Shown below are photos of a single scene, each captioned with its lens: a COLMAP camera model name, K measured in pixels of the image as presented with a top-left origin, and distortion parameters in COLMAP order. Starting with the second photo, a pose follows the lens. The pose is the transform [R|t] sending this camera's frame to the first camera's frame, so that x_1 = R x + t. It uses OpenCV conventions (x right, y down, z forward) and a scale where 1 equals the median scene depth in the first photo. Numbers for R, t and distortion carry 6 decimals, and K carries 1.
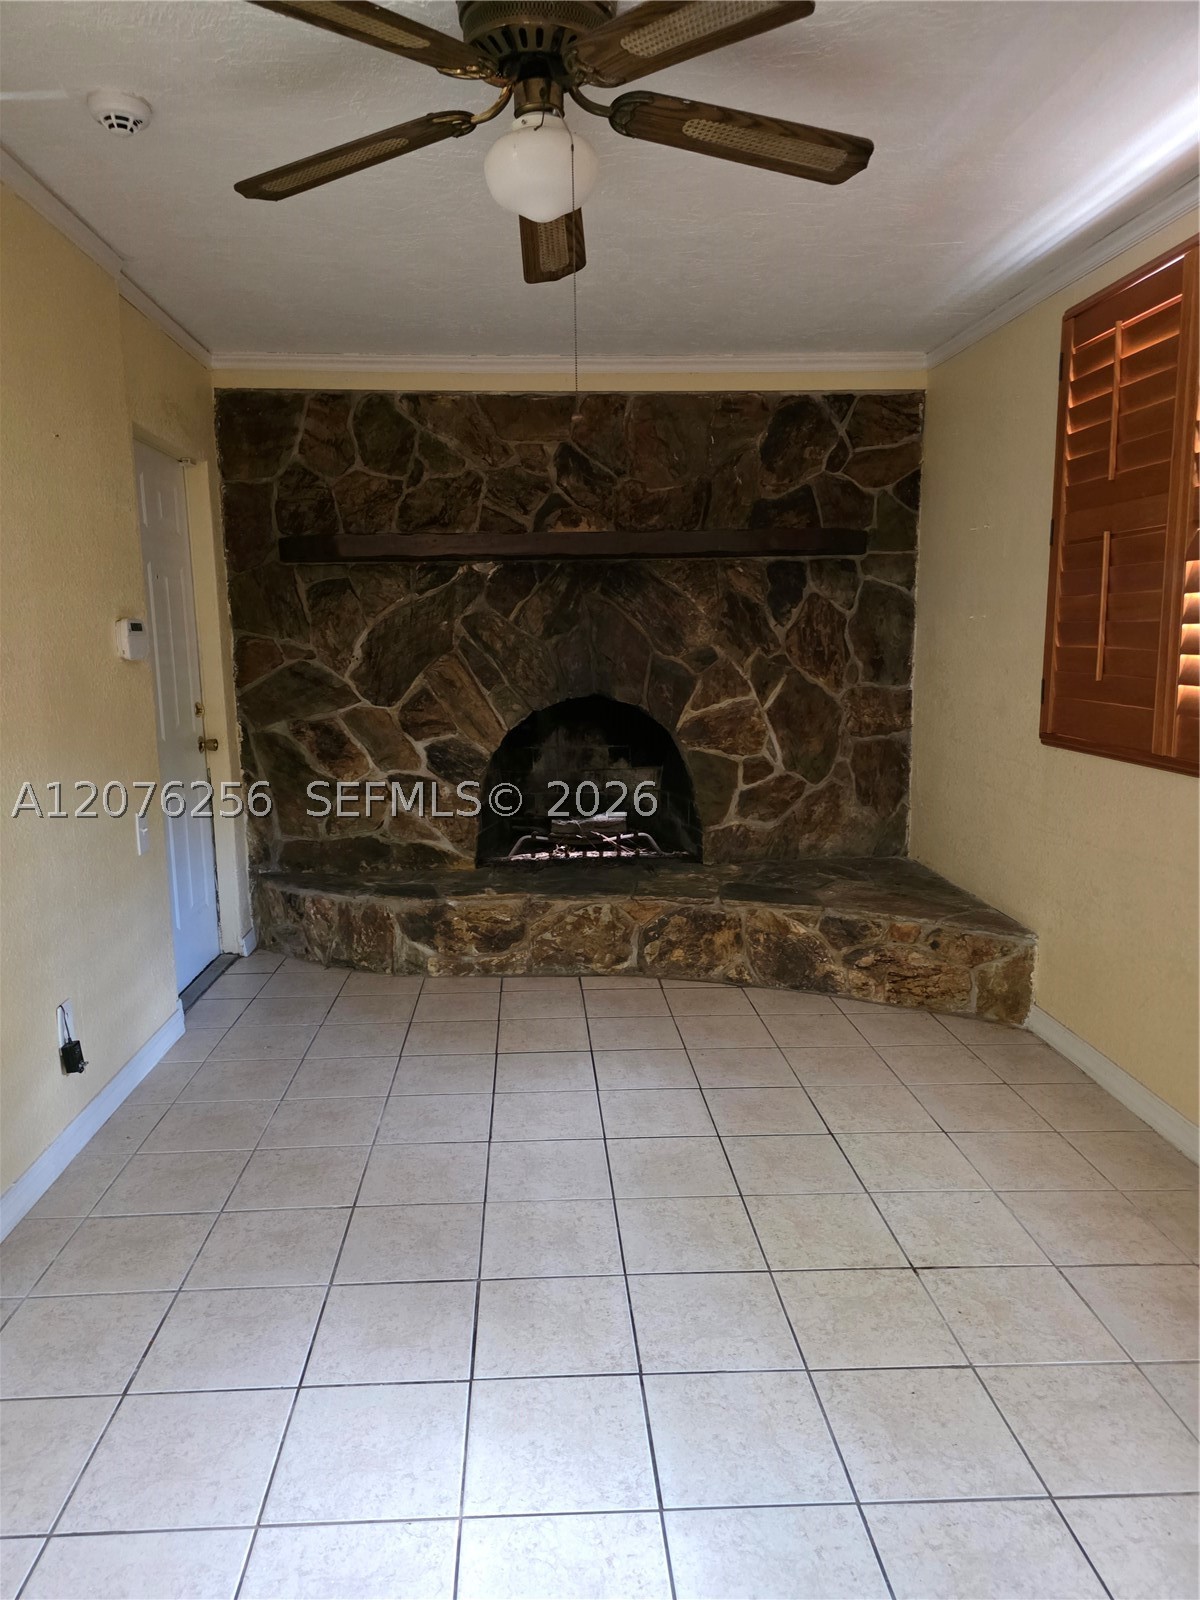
lens RADIAL K [[1071.8, 0, 600.0], [0, 1071.8, 800.0], [0, 0, 1]] dist [0.083374, -0.082313]
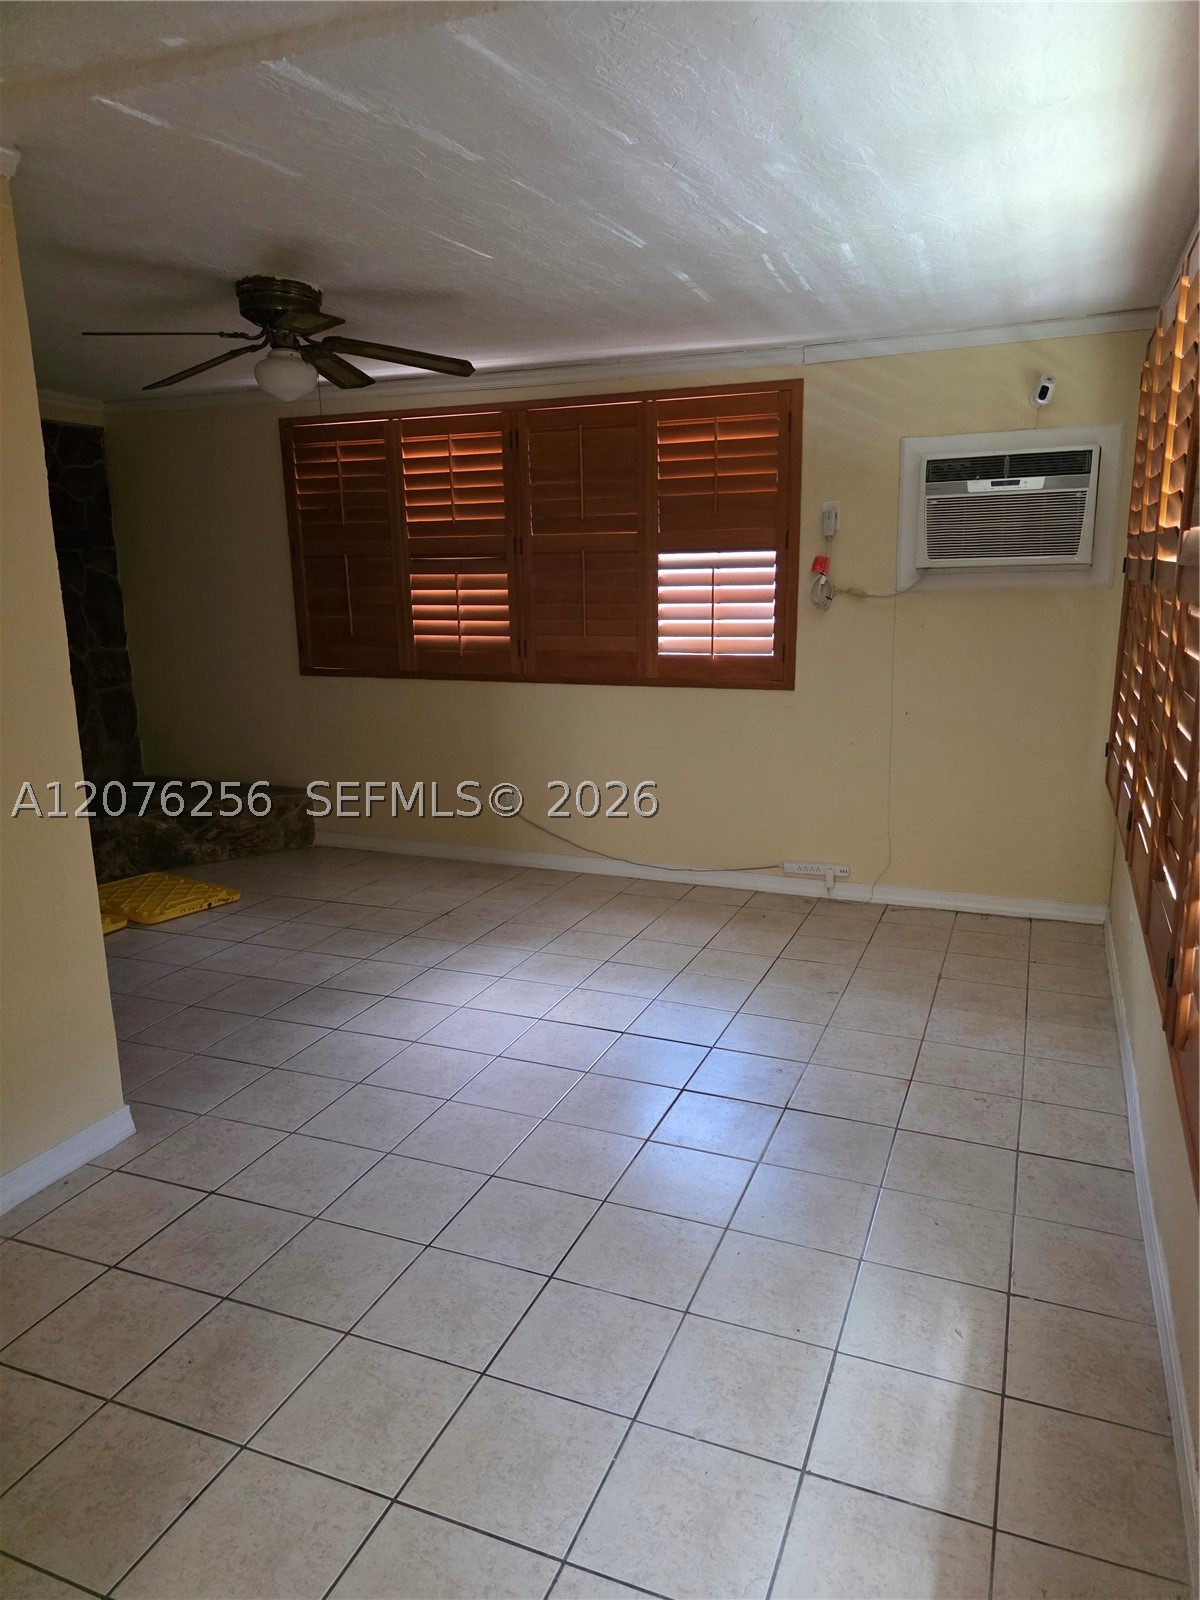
lens RADIAL K [[1071.8, 0, 600.0], [0, 1071.8, 800.0], [0, 0, 1]] dist [0.083374, -0.082313]
pose [[0.420999, -0.183850, 0.888234, -0.824387], [0.150351, 0.979842, 0.131549, -0.011609], [-0.894513, 0.078165, 0.440155, -0.125081]]
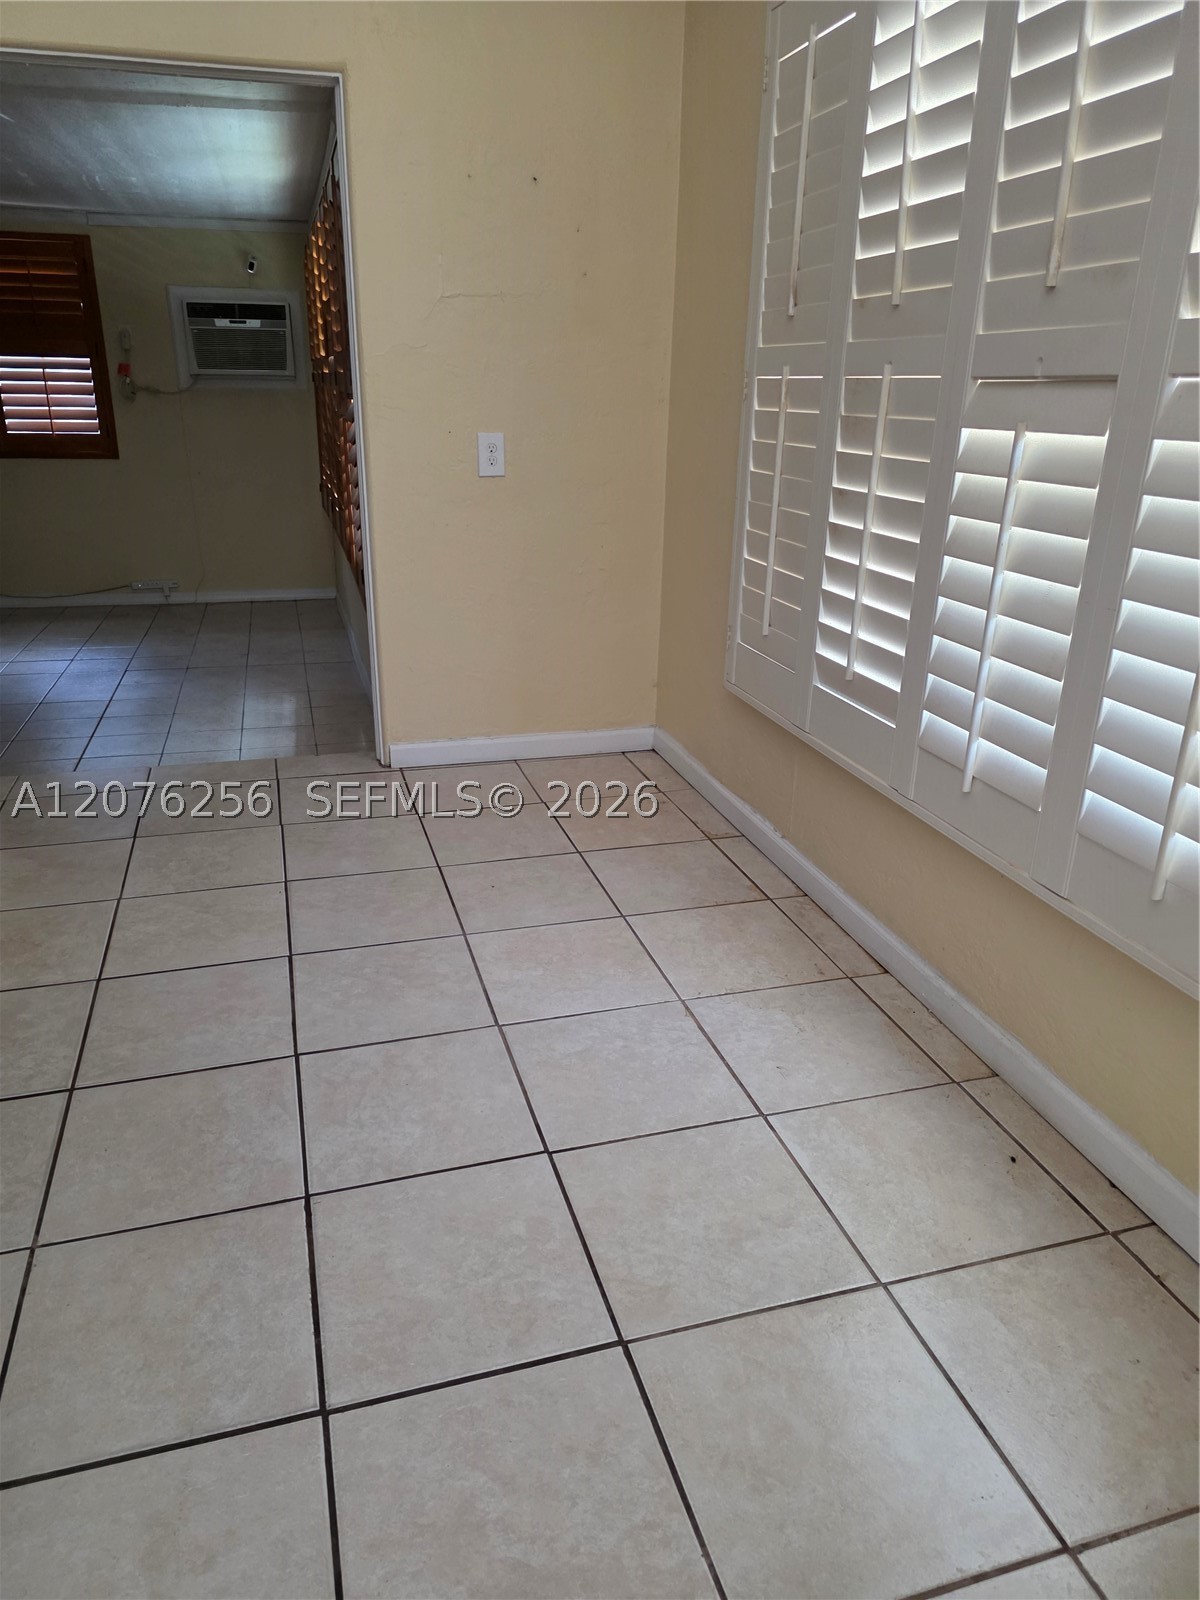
lens RADIAL K [[1070.2, 0, 600.0], [0, 1070.2, 800.0], [0, 0, 1]] dist [-0.000343, 0.001740]
pose [[-0.235879, -0.339753, 0.910455, -1.683236], [0.136306, 0.916063, 0.377159, 0.020496], [-0.962176, 0.213065, -0.169769, -0.140632]]
